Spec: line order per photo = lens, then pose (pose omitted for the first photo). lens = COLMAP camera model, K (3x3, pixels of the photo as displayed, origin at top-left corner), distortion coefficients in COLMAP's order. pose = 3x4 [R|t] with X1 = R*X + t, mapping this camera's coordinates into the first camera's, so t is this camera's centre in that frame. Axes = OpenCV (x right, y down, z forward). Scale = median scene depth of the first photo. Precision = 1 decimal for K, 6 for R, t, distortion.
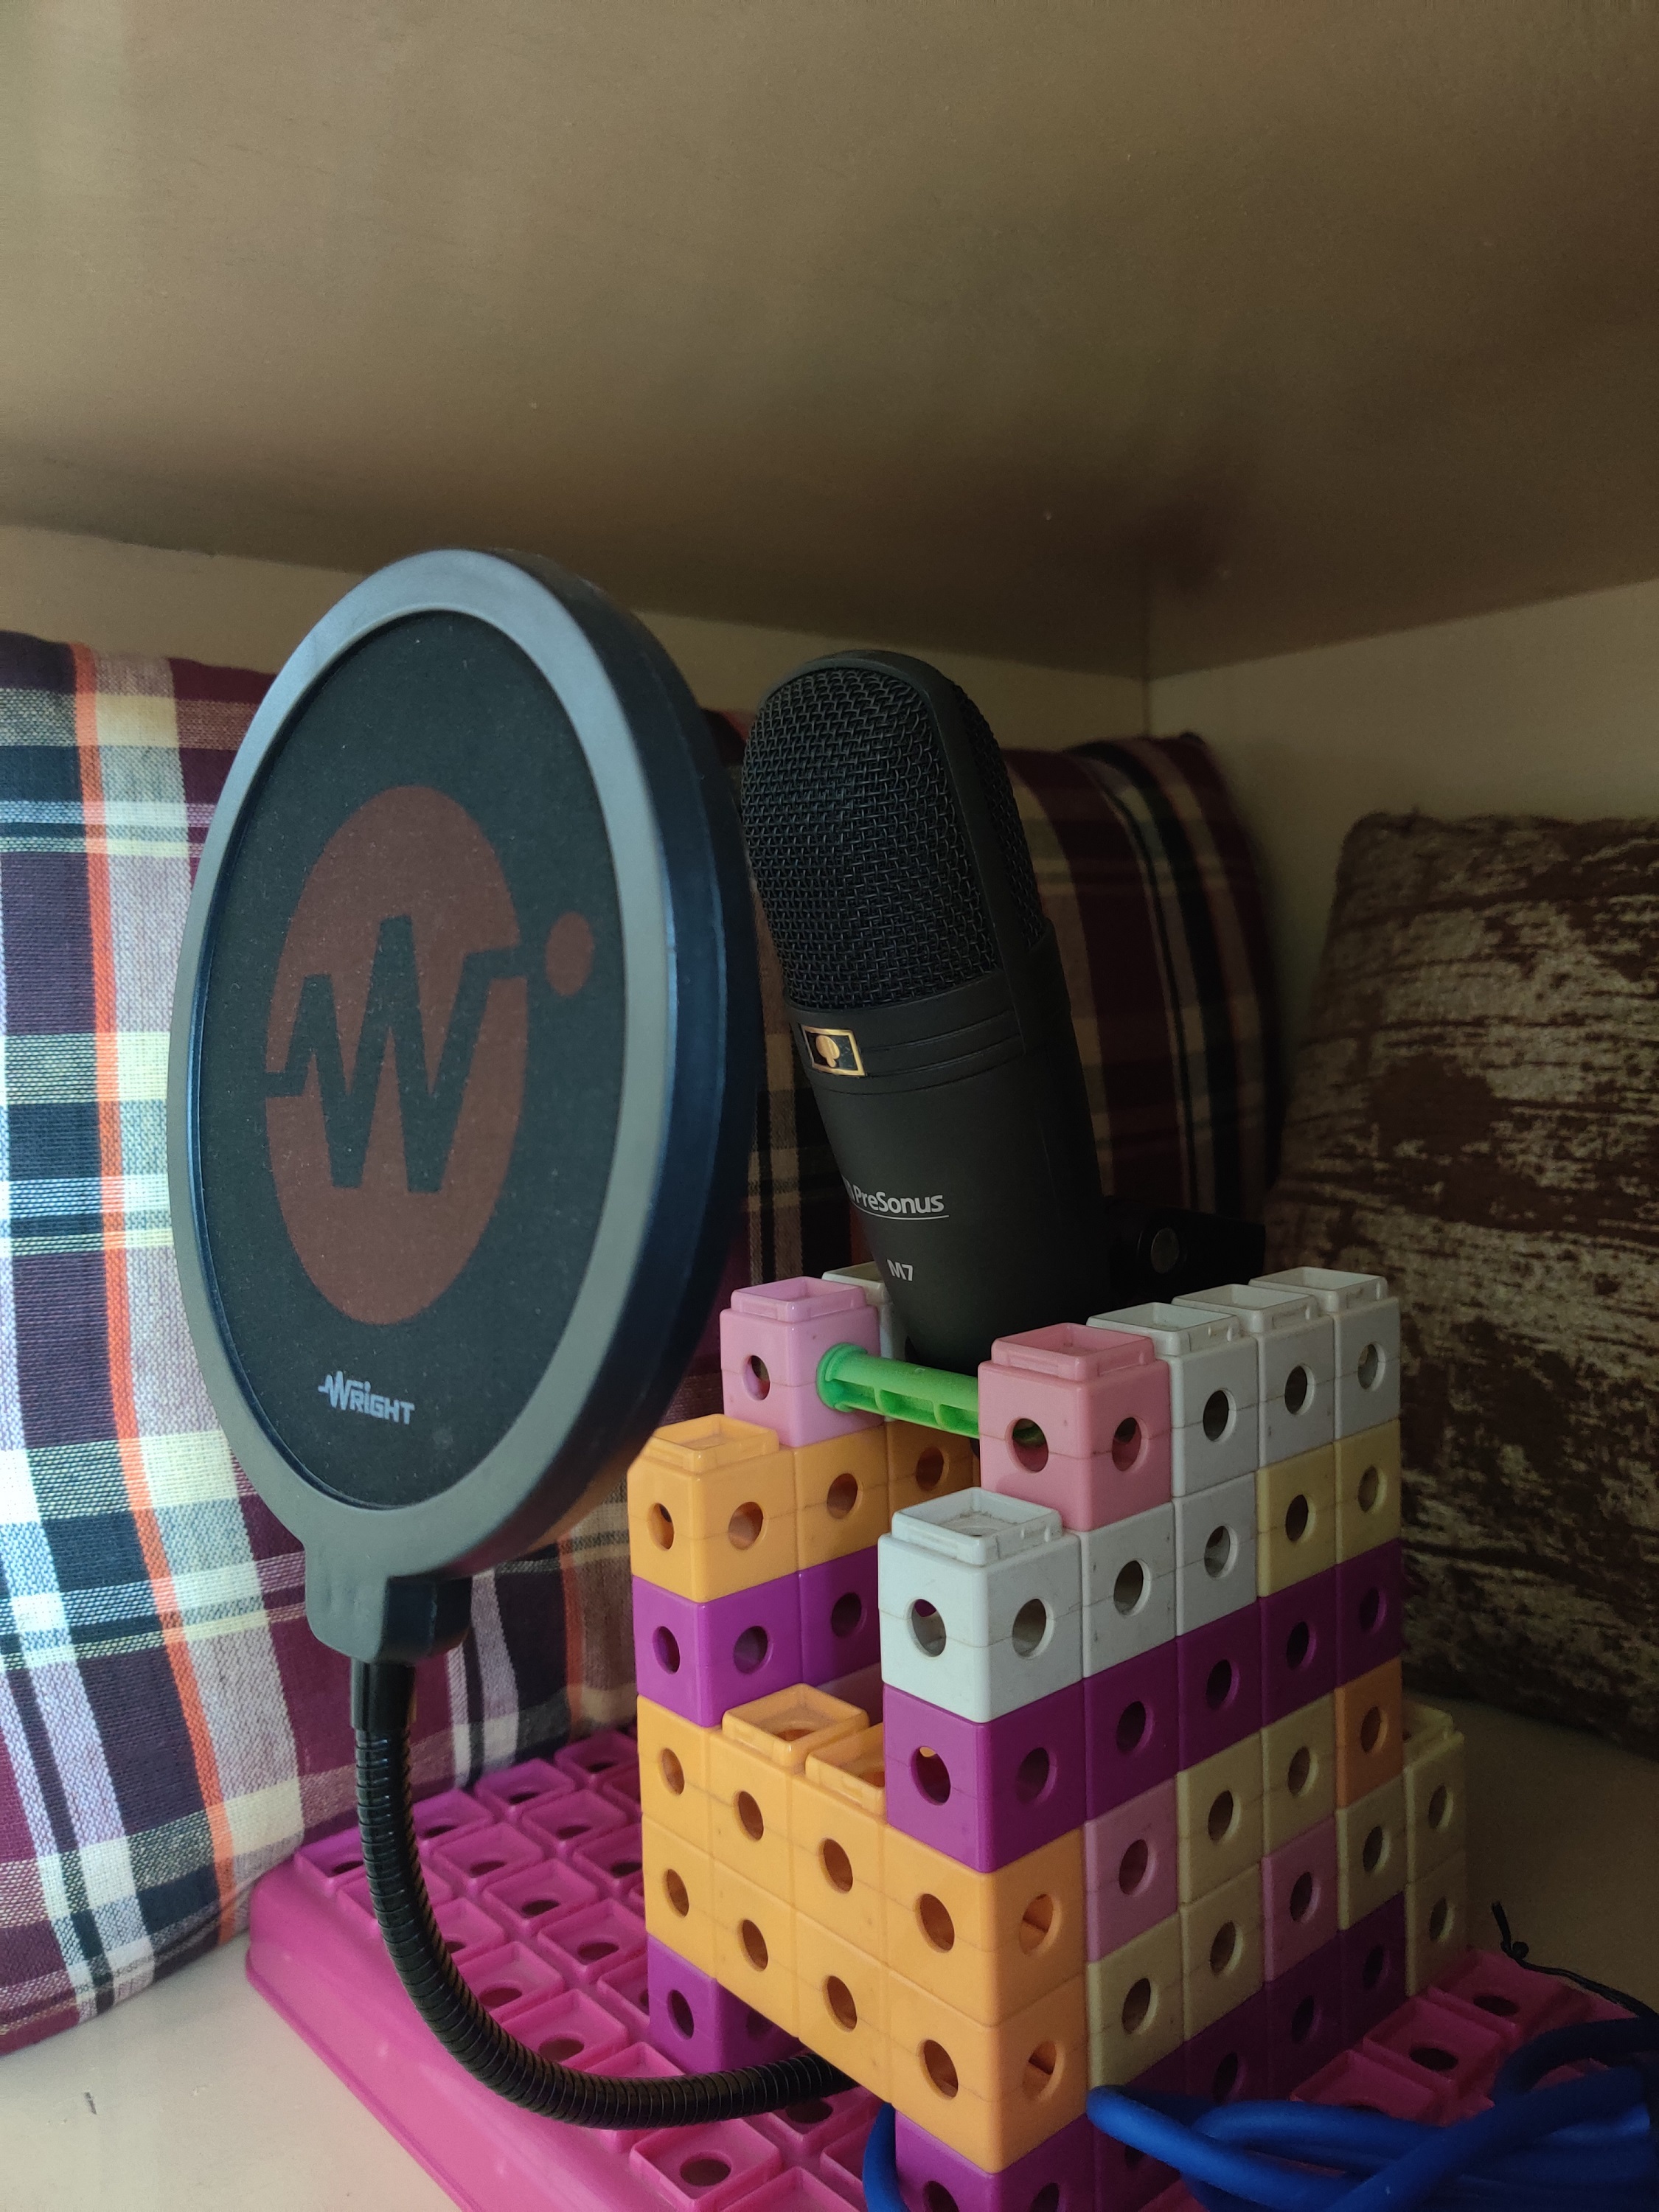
lens RADIAL K [[1689.6, 0, 832.0], [0, 1689.6, 1117.4], [0, 0, 1]] dist [0.017561, -0.008822]
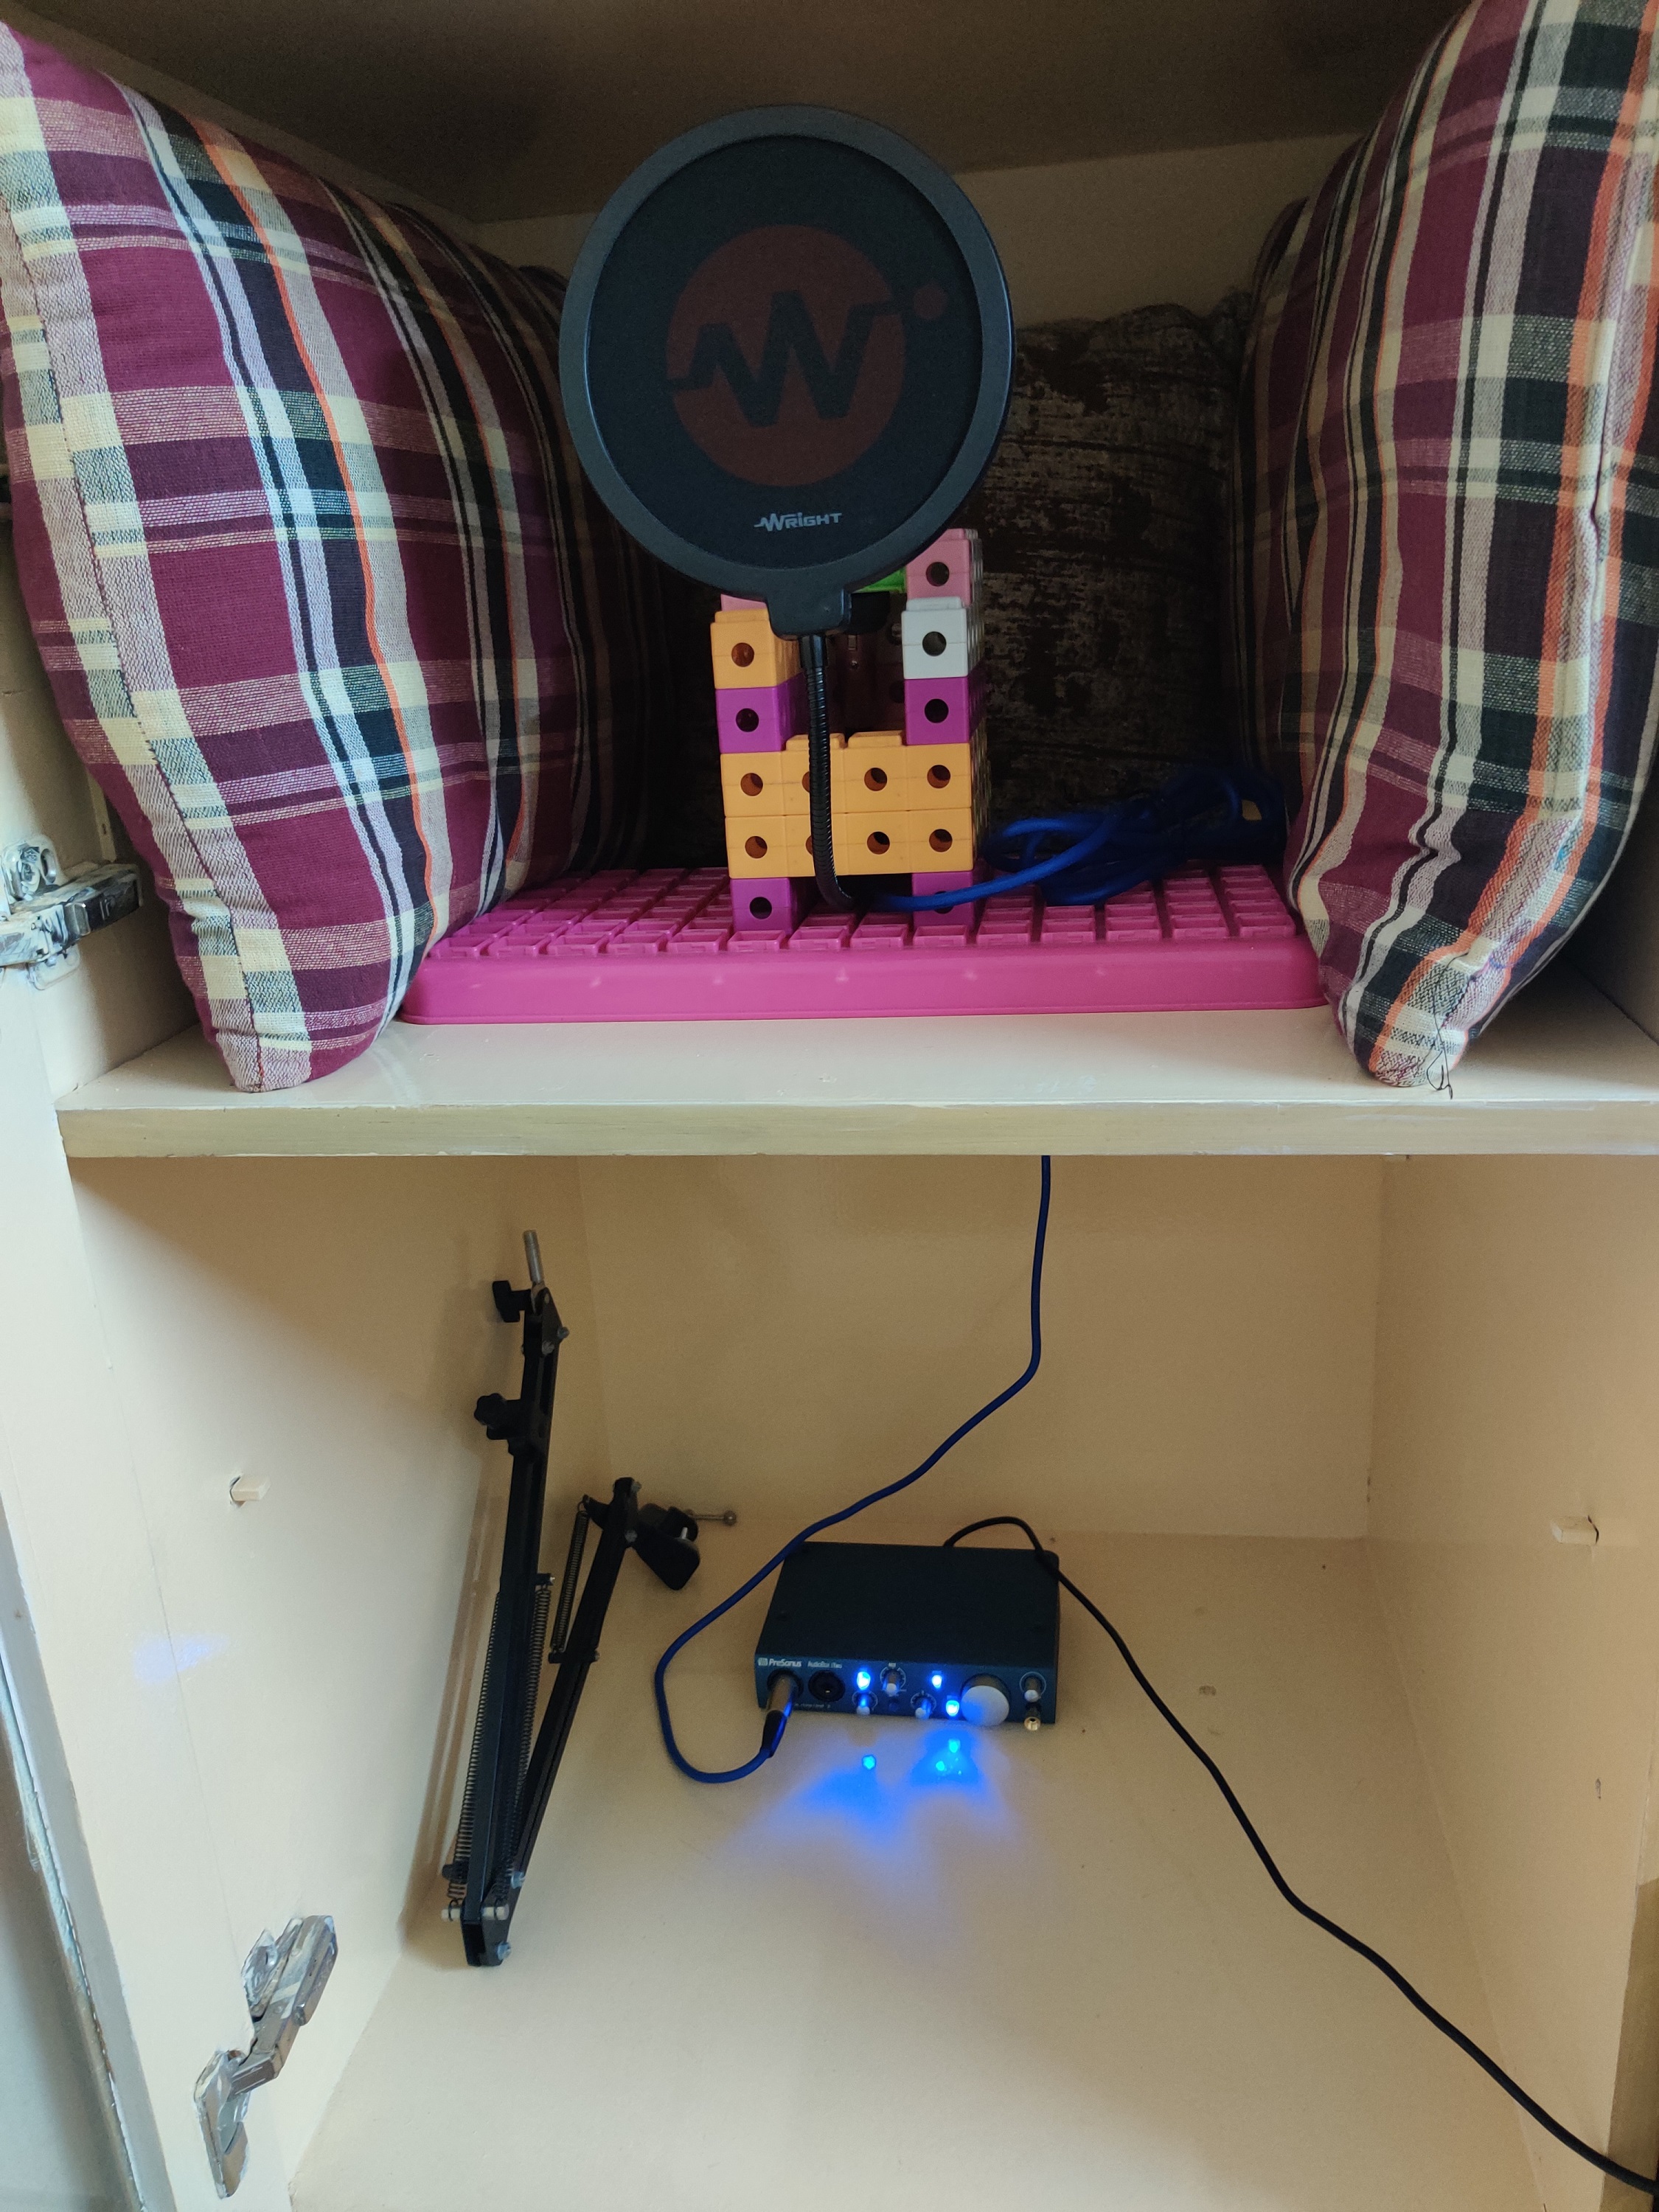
lens RADIAL K [[1689.6, 0, 832.0], [0, 1689.6, 1117.4], [0, 0, 1]] dist [0.017561, -0.008822]
pose [[0.762157, -0.217769, 0.609667, -1.506579], [0.085888, 0.967415, 0.238184, 0.337421], [-0.641670, -0.129170, 0.756026, -0.714771]]
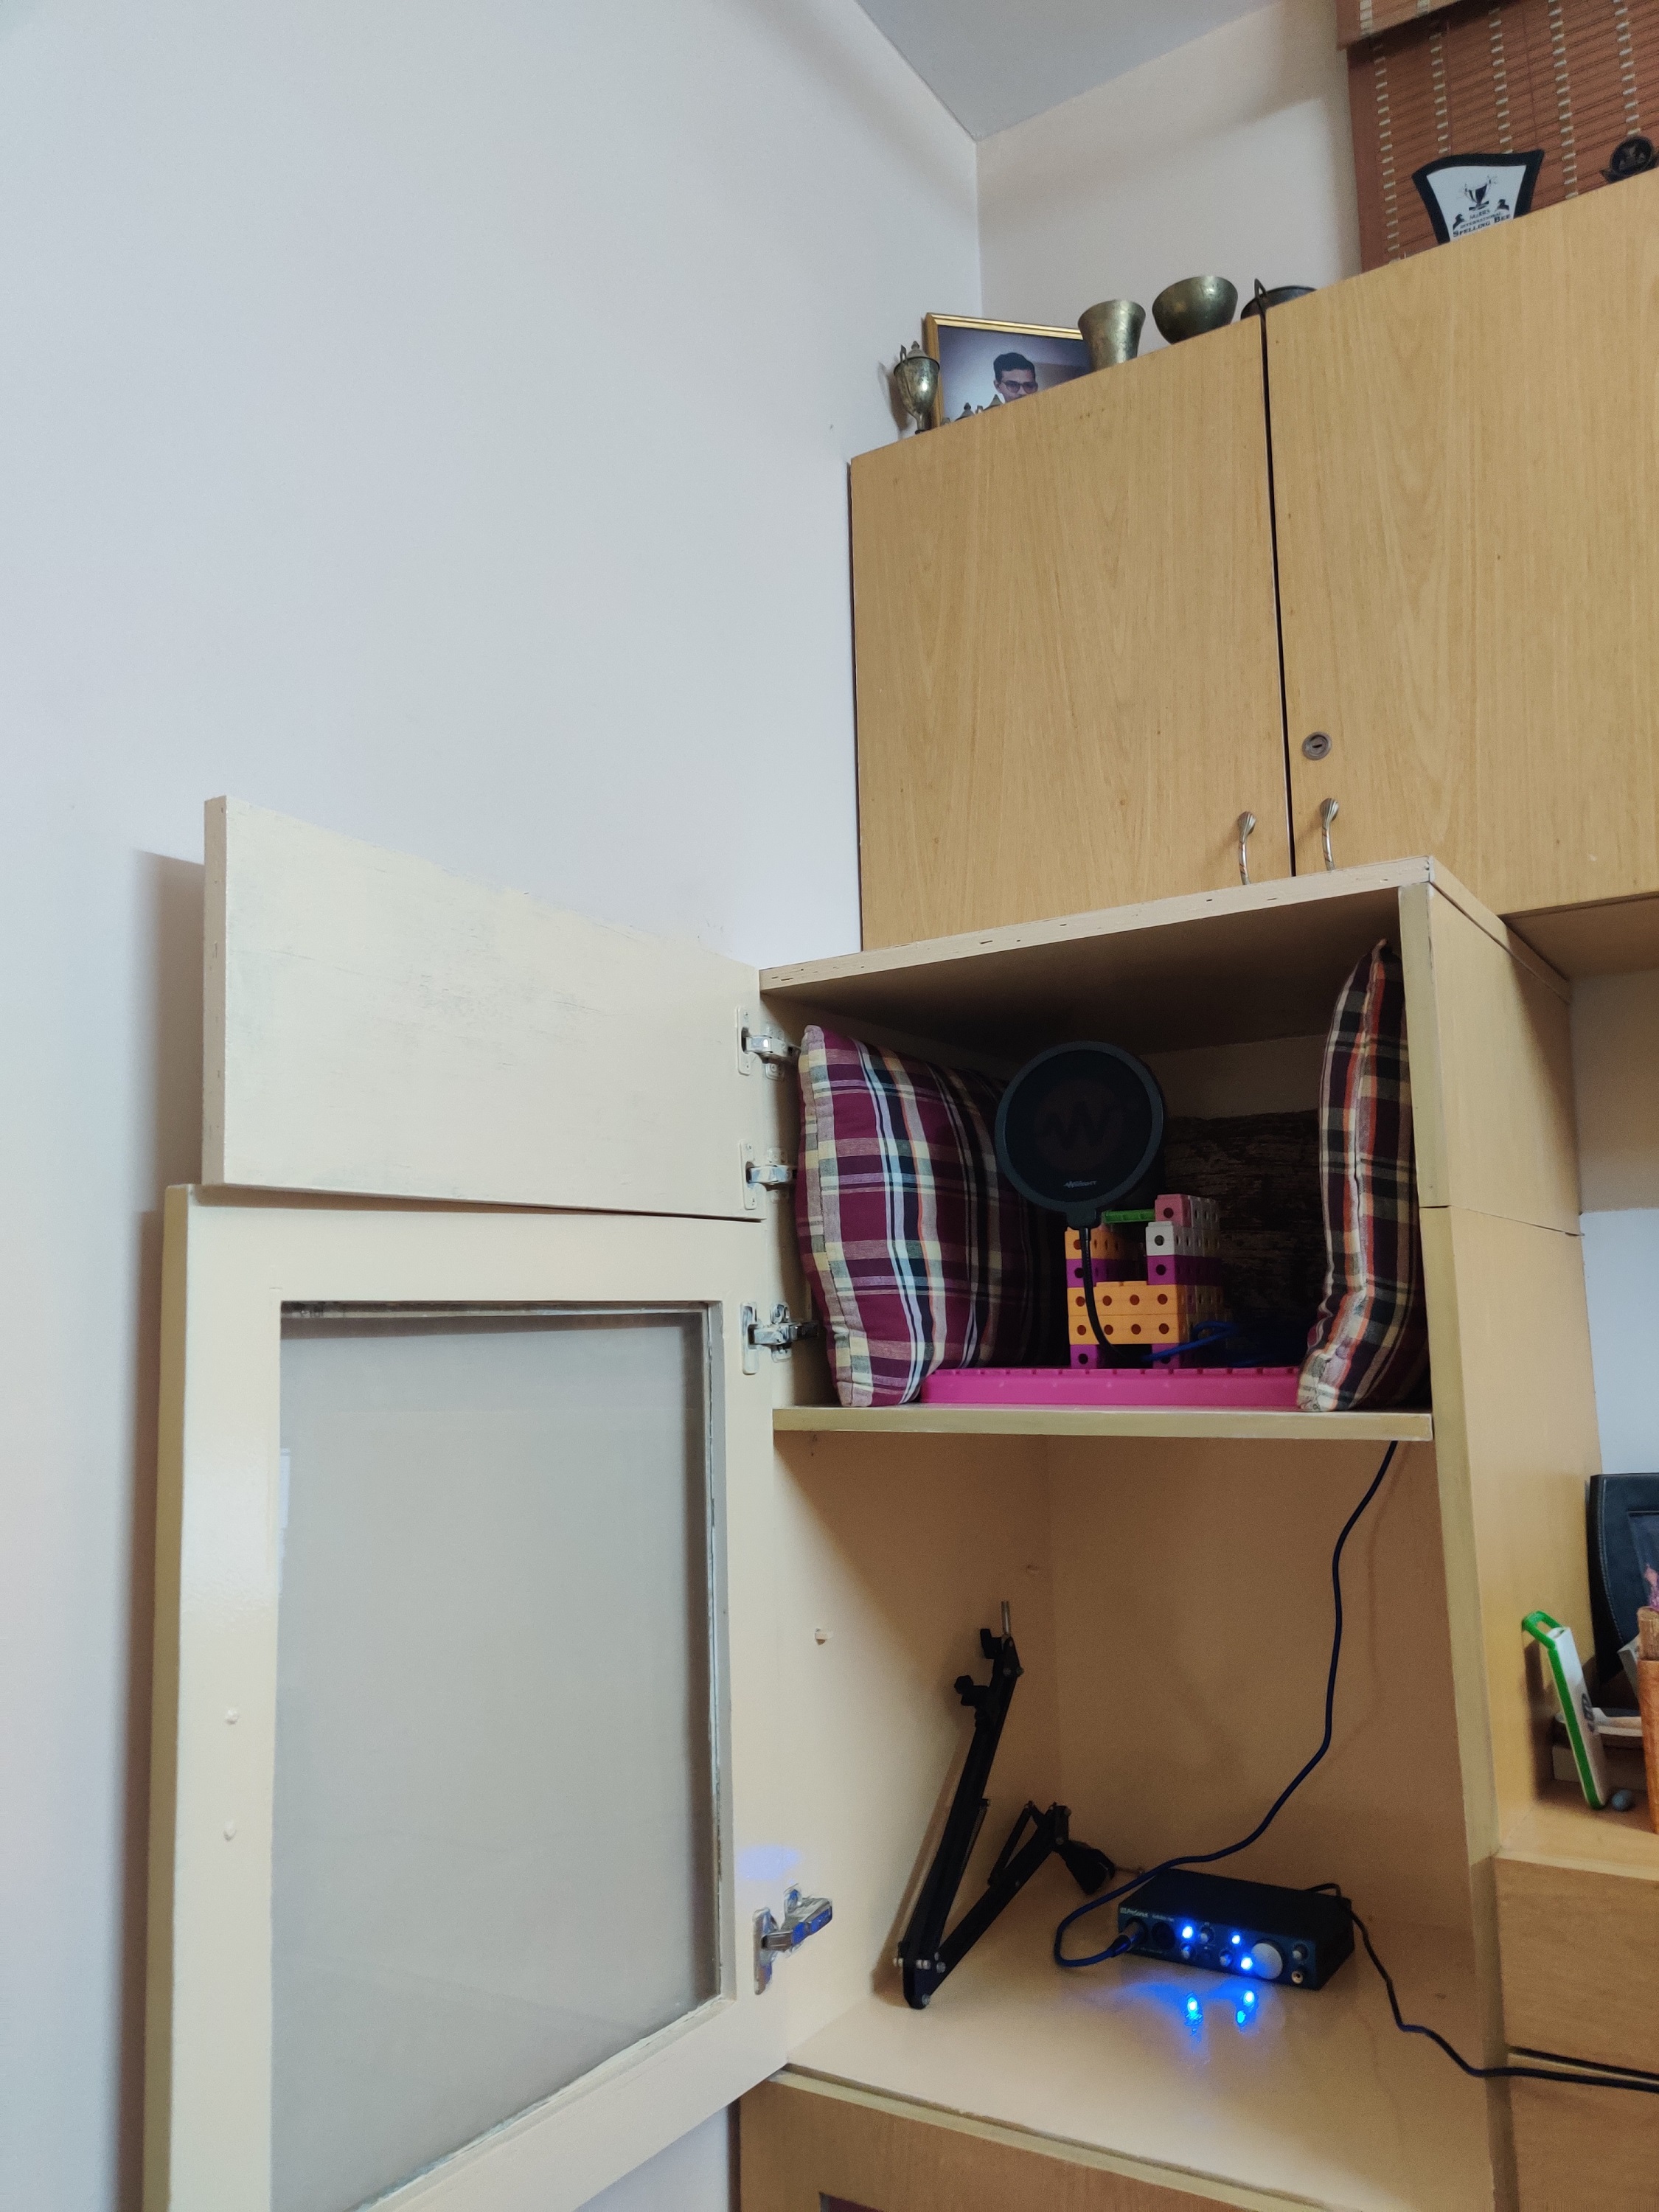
lens RADIAL K [[1689.6, 0, 832.0], [0, 1689.6, 1117.4], [0, 0, 1]] dist [0.017561, -0.008822]
pose [[0.955308, 0.044751, 0.292206, -2.293013], [0.018478, 0.977502, -0.210113, 0.938903], [-0.295035, 0.206122, 0.932989, -3.424192]]
